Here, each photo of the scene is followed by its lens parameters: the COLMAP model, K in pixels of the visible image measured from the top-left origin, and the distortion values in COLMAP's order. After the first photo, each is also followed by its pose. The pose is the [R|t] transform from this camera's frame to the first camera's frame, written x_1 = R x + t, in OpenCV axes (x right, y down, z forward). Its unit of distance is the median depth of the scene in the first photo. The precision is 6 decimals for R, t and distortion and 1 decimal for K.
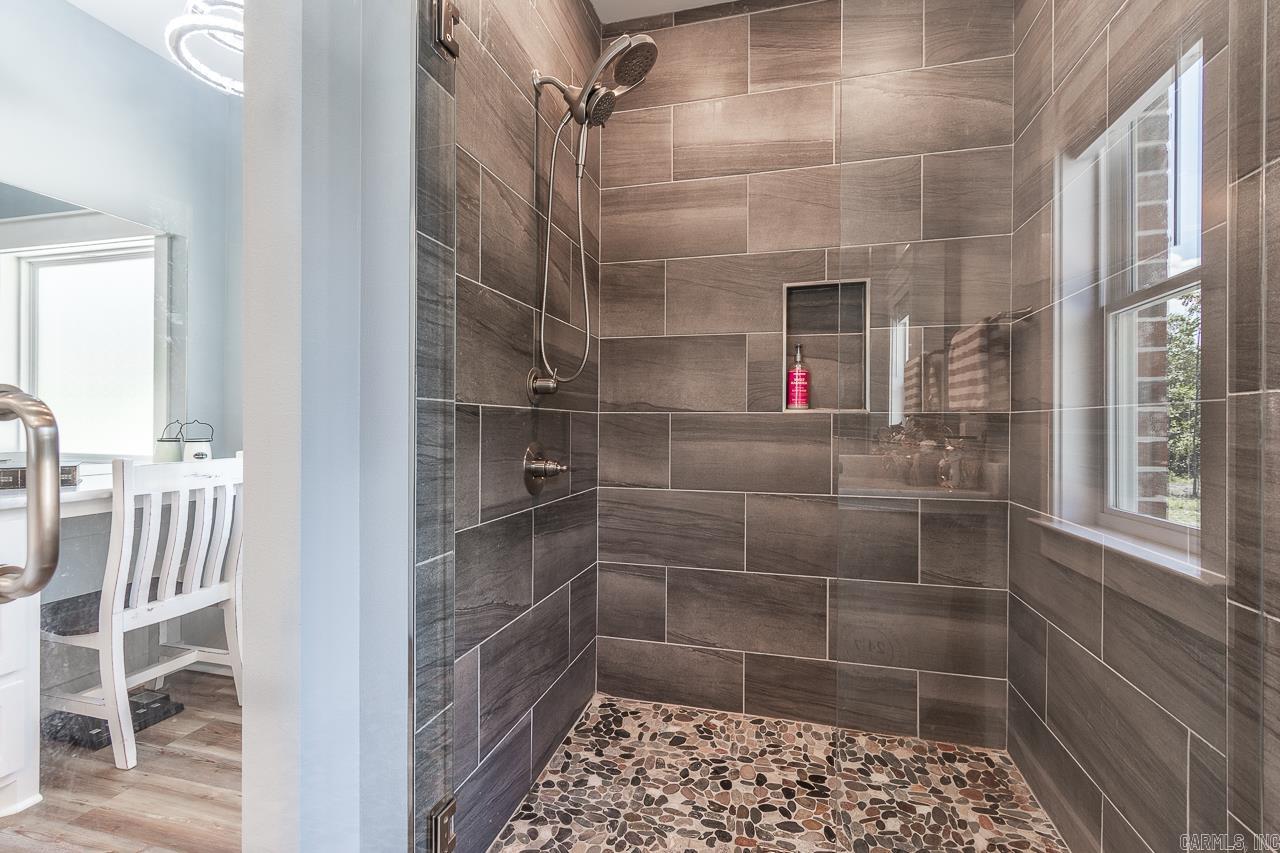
lens RADIAL K [[565.2, 0, 639.1], [0, 565.2, 424.9], [0, 0, 1]] dist [0.006265, -0.003363]
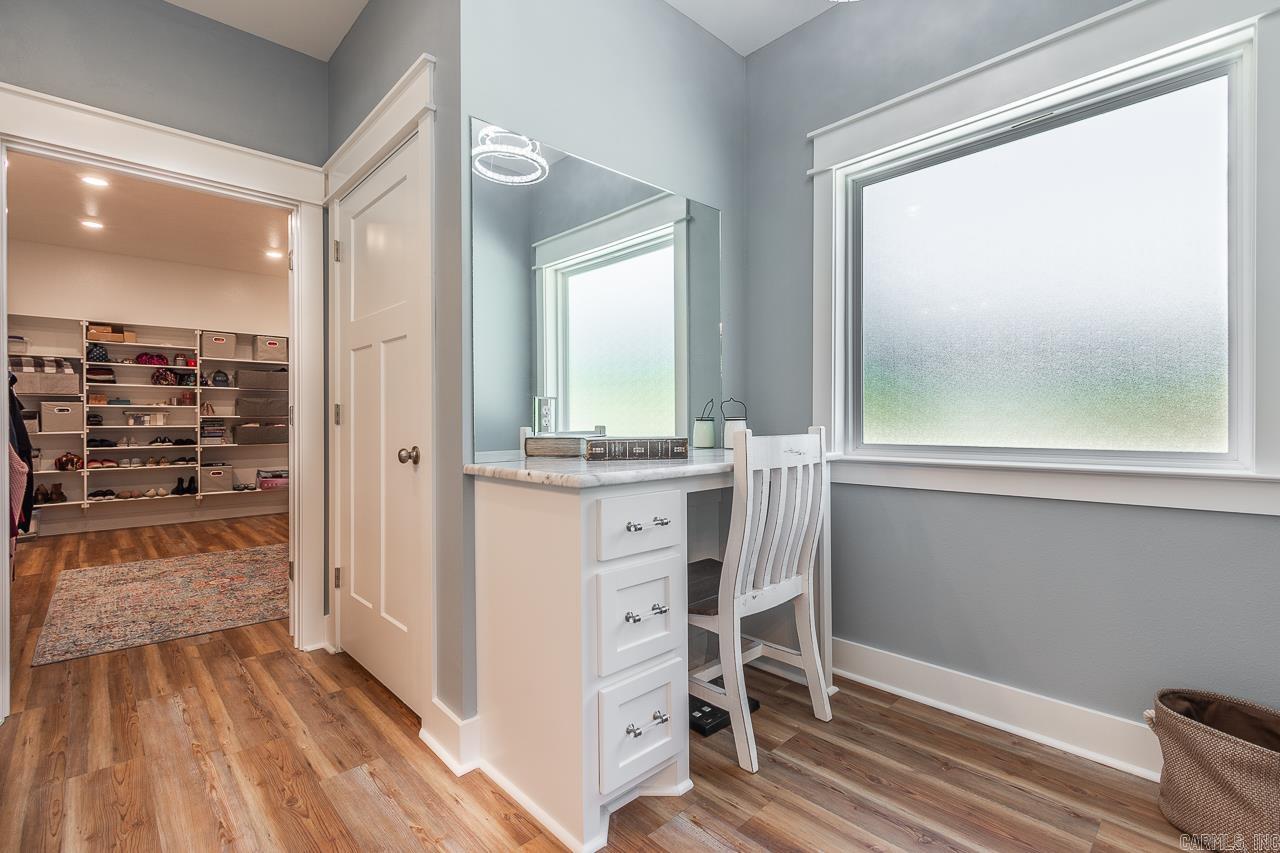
lens RADIAL K [[581.5, 0, 637.1], [0, 581.5, 422.1], [0, 0, 1]] dist [0.005897, 0.000200]
pose [[0.849403, -0.009984, -0.527651, -0.522722], [0.008500, 0.999950, -0.005238, 0.046789], [0.527677, -0.000035, 0.849445, 0.102849]]
